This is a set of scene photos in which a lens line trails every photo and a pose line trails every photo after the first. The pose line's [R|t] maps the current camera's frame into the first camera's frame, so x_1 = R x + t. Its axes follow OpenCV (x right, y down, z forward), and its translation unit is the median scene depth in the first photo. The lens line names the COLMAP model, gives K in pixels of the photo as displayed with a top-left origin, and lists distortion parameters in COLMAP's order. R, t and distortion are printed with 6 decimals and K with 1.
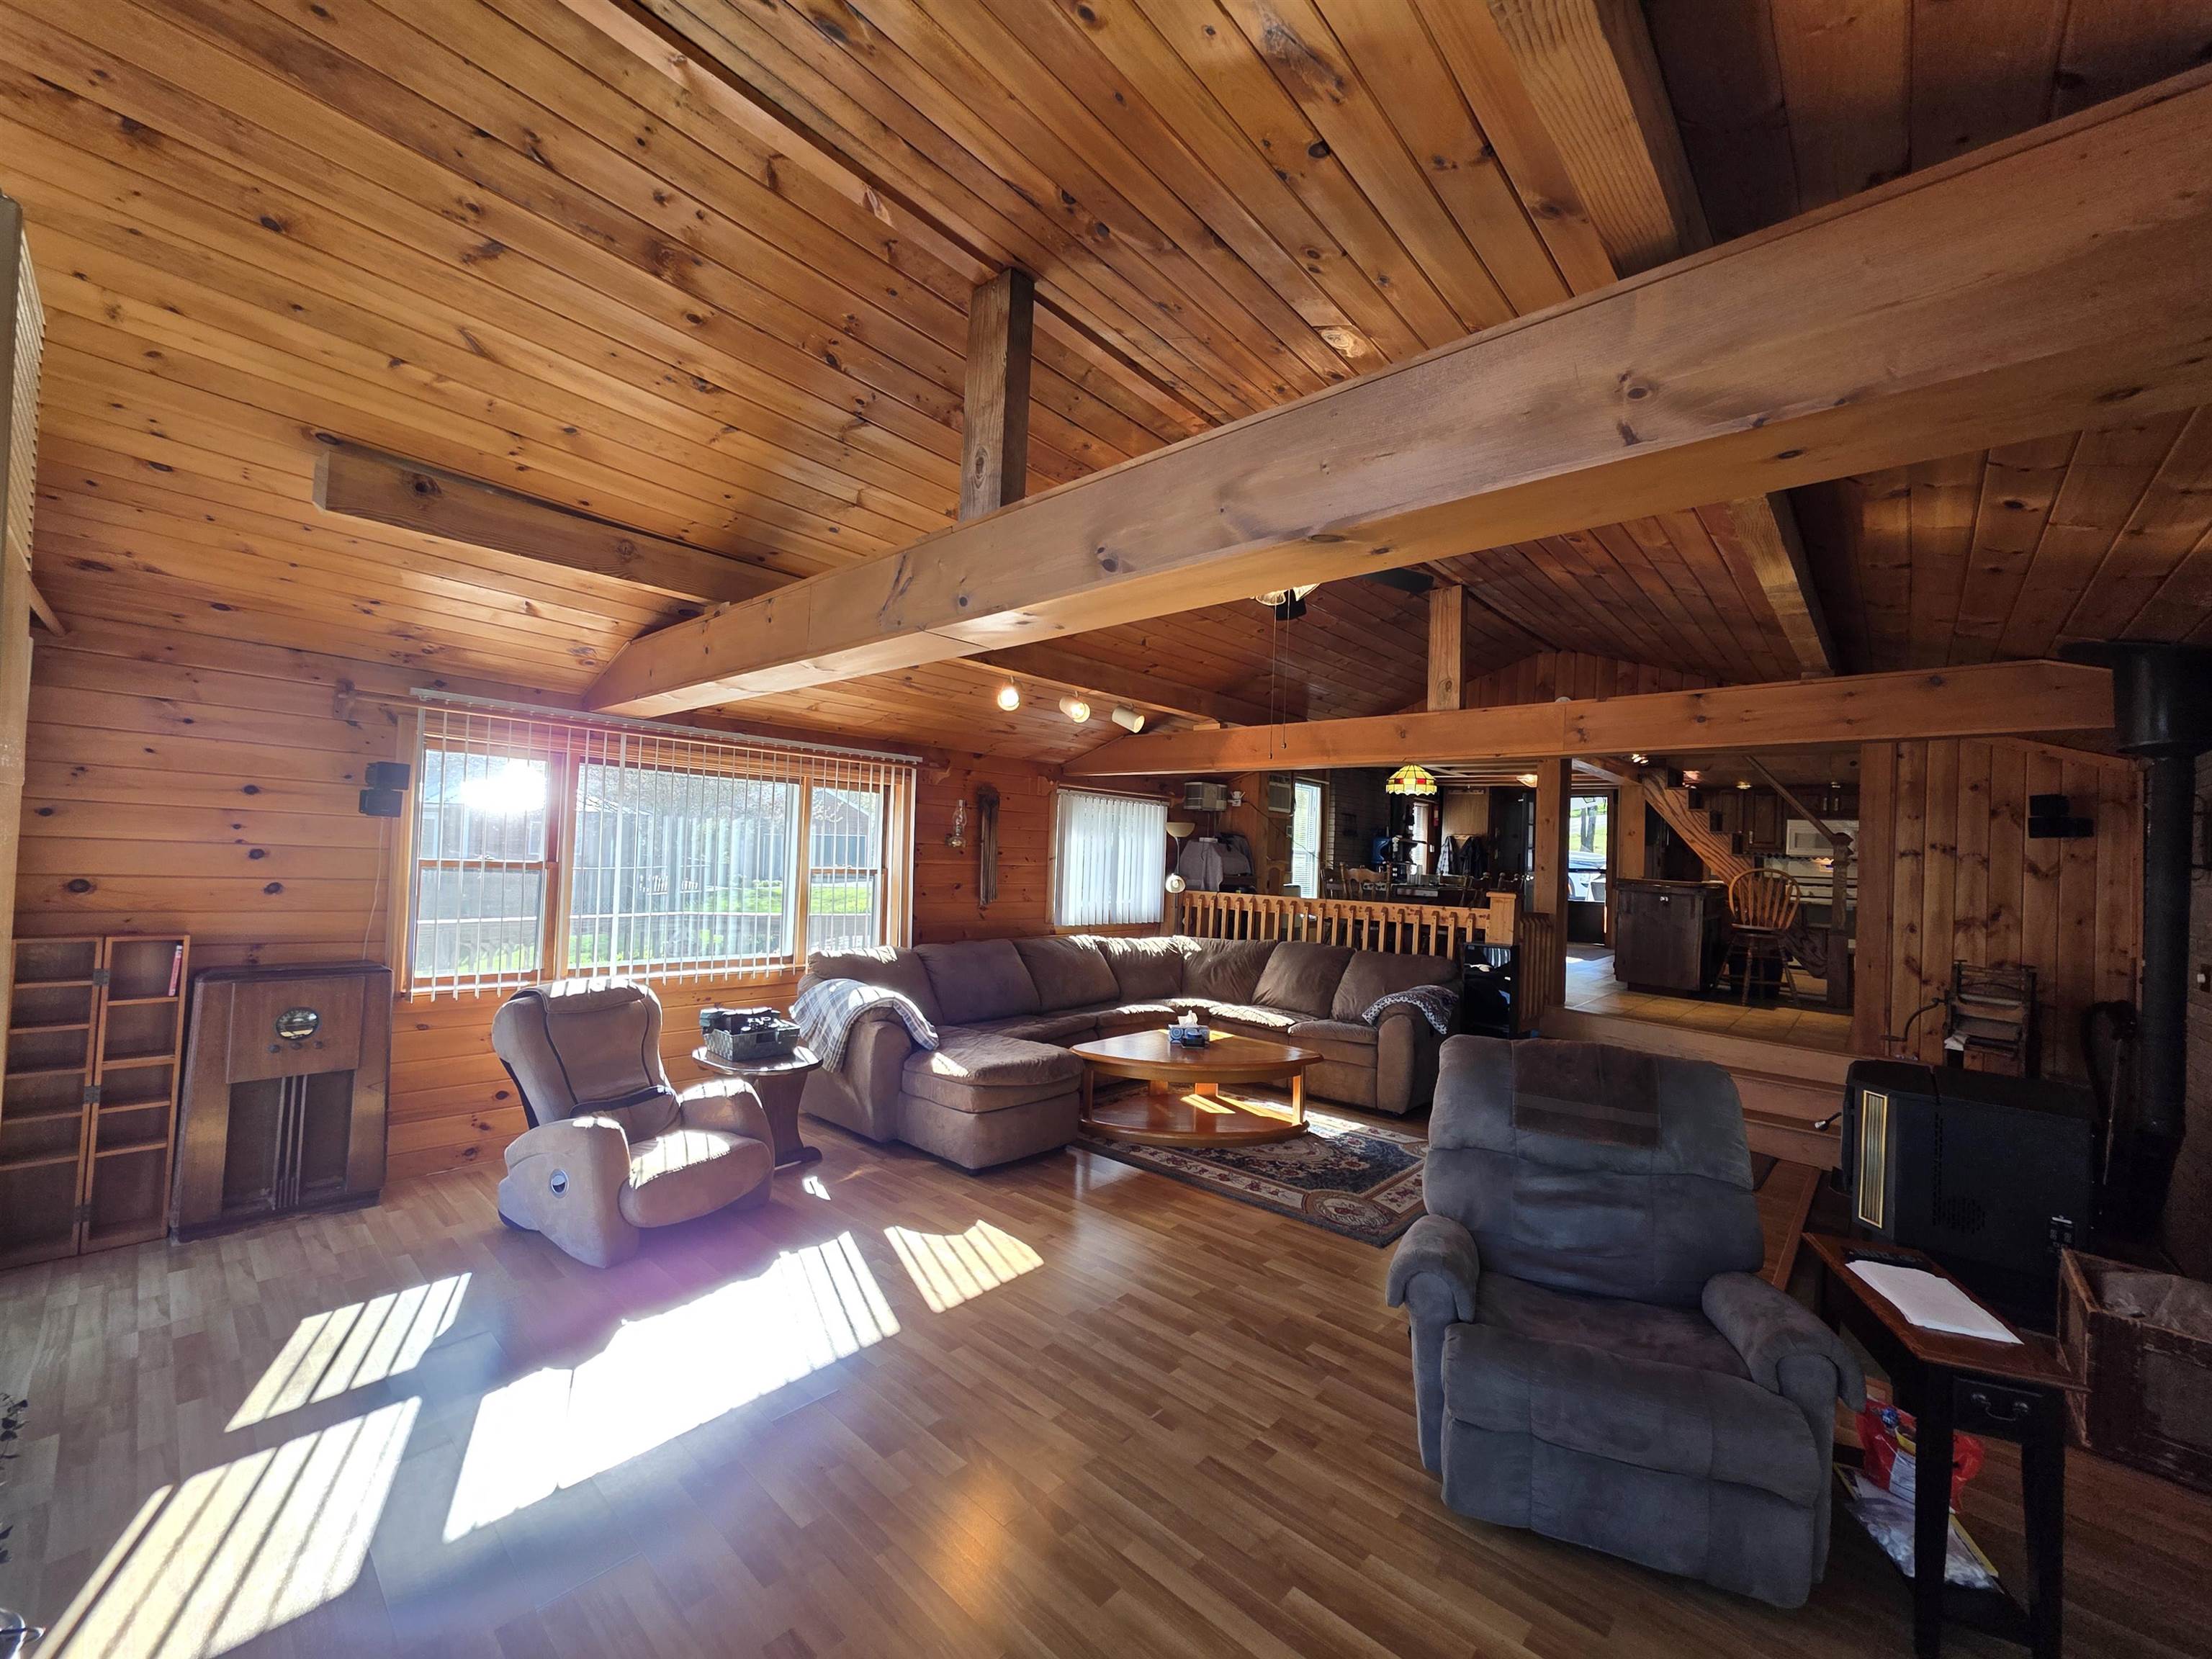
lens RADIAL K [[879.6, 0, 1138.2], [0, 879.6, 826.9], [0, 0, 1]] dist [0.000108, -0.000303]
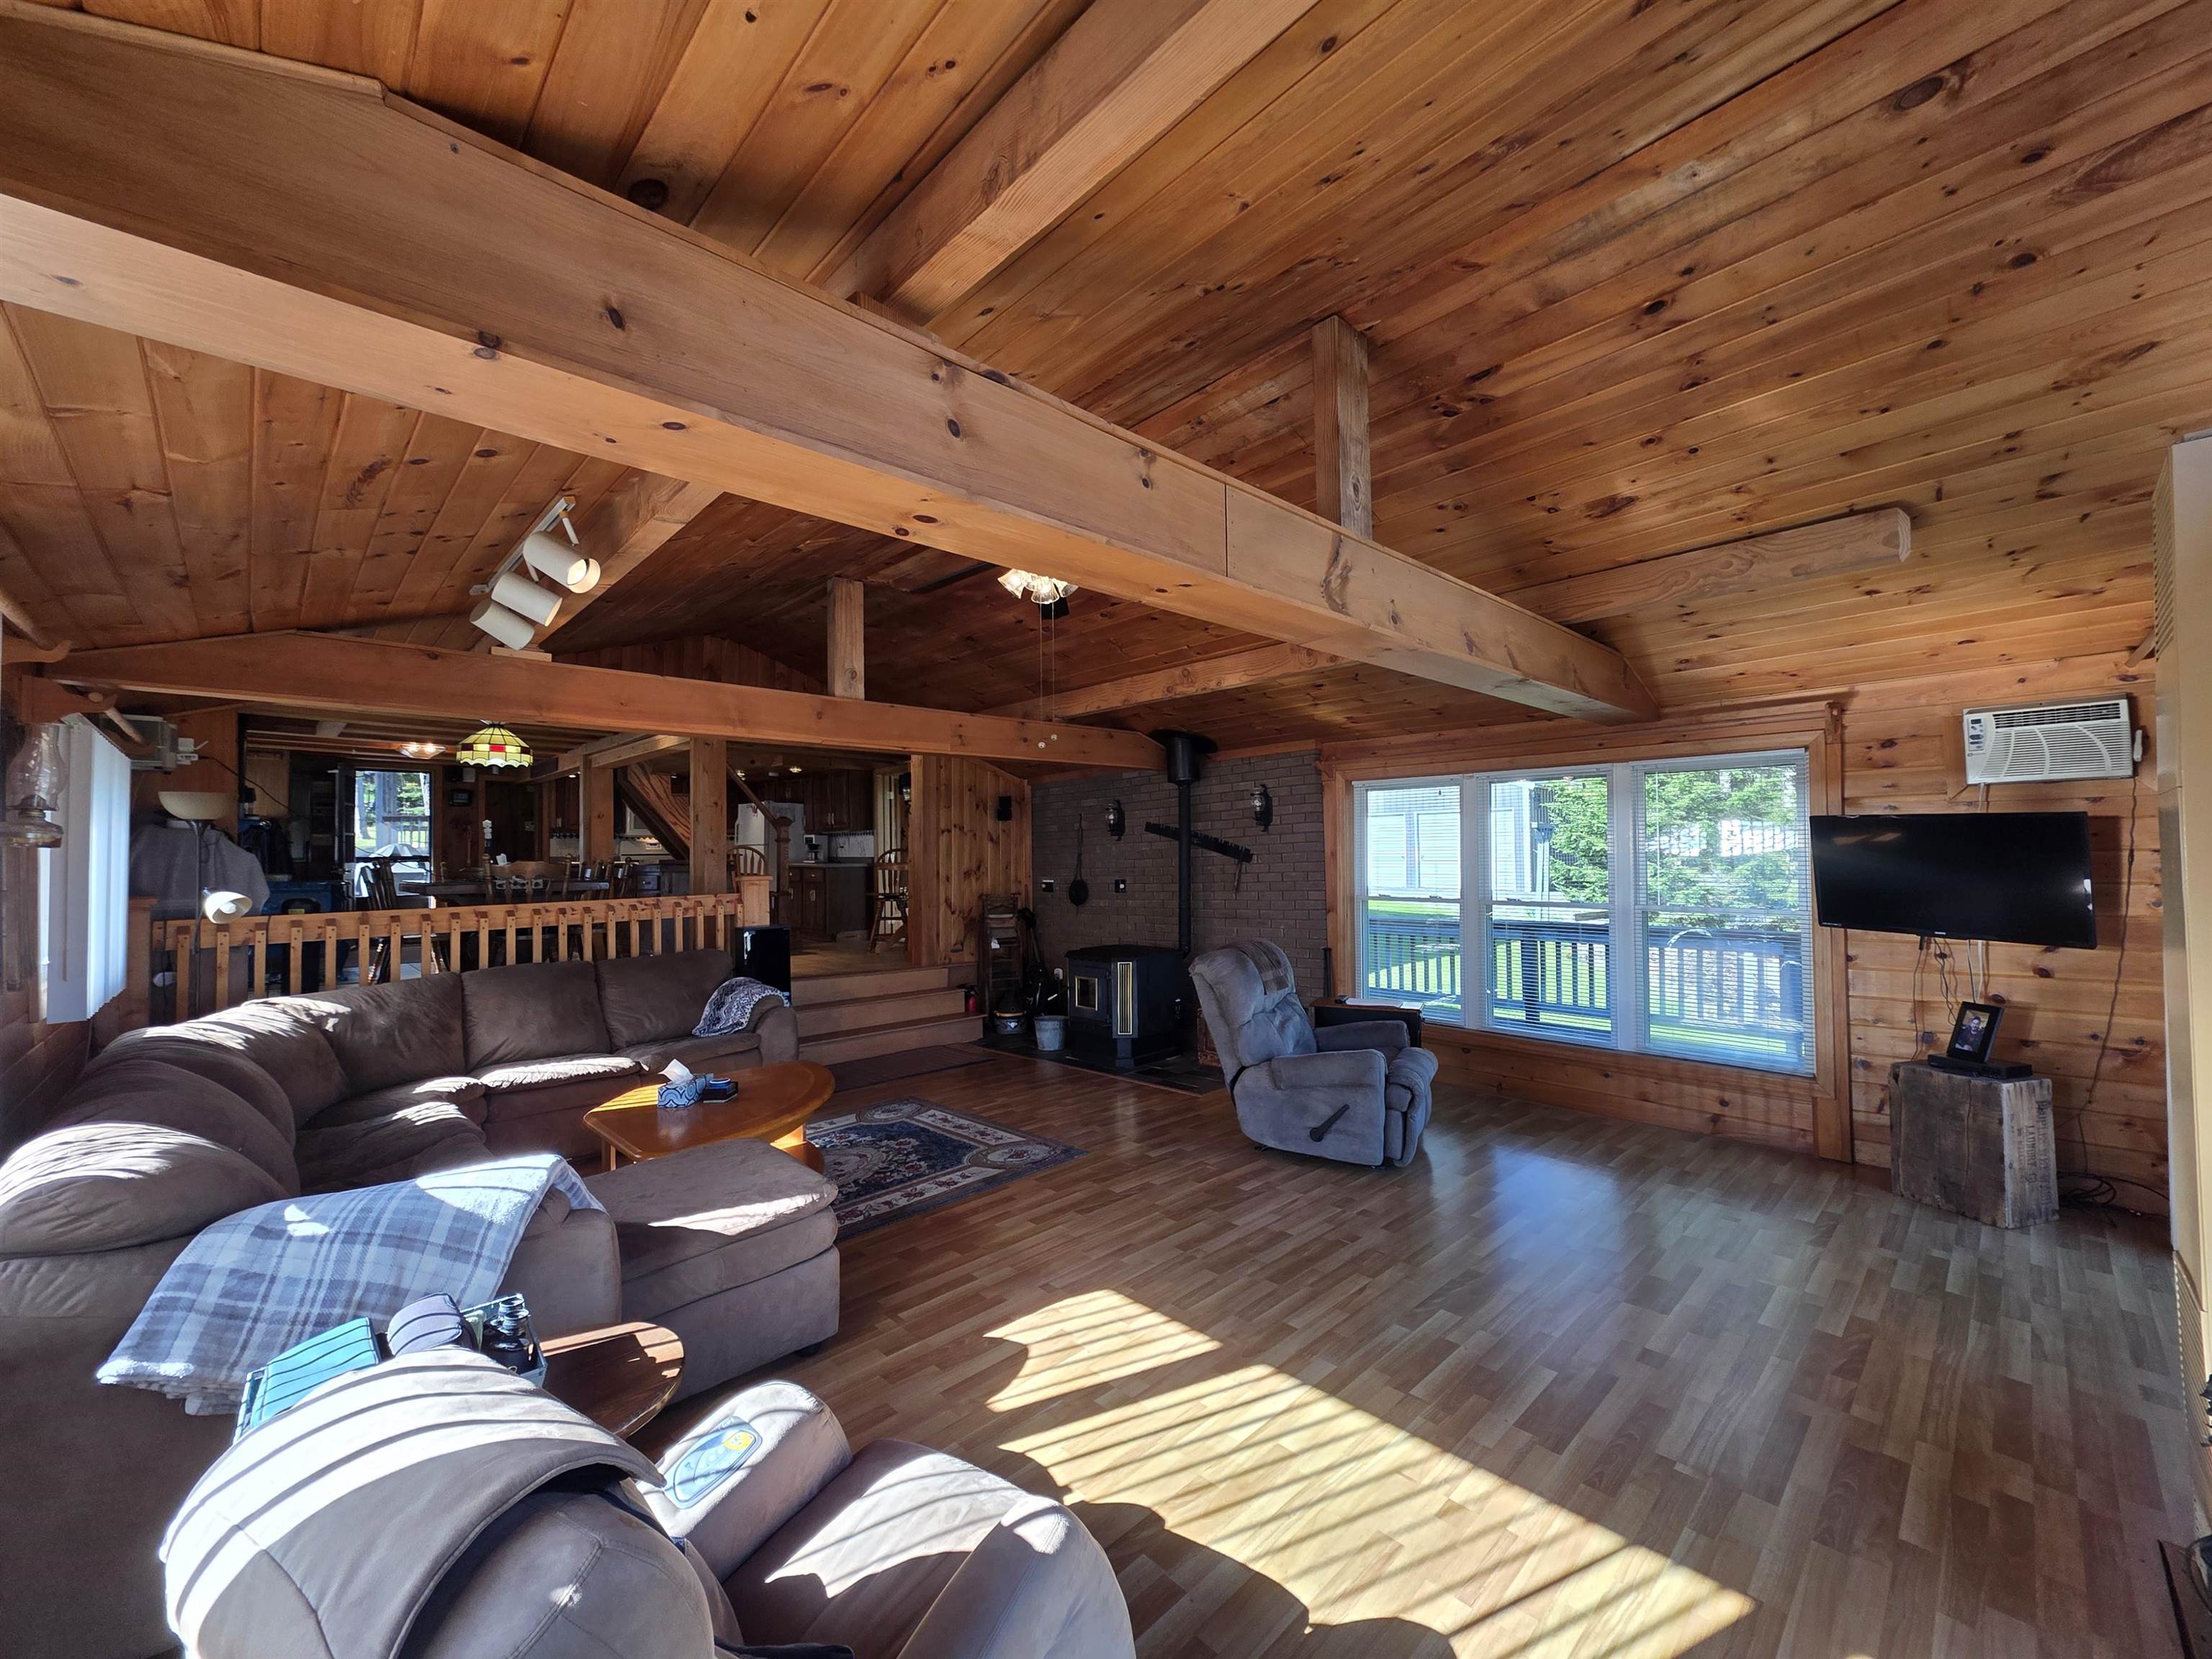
lens RADIAL K [[879.6, 0, 1111.6], [0, 879.6, 832.9], [0, 0, 1]] dist [0.000108, -0.000303]
pose [[0.081667, -0.016221, 0.996528, -0.747099], [-0.011949, 0.999780, 0.017253, 0.004667], [-0.996588, -0.013317, 0.081455, 0.686812]]
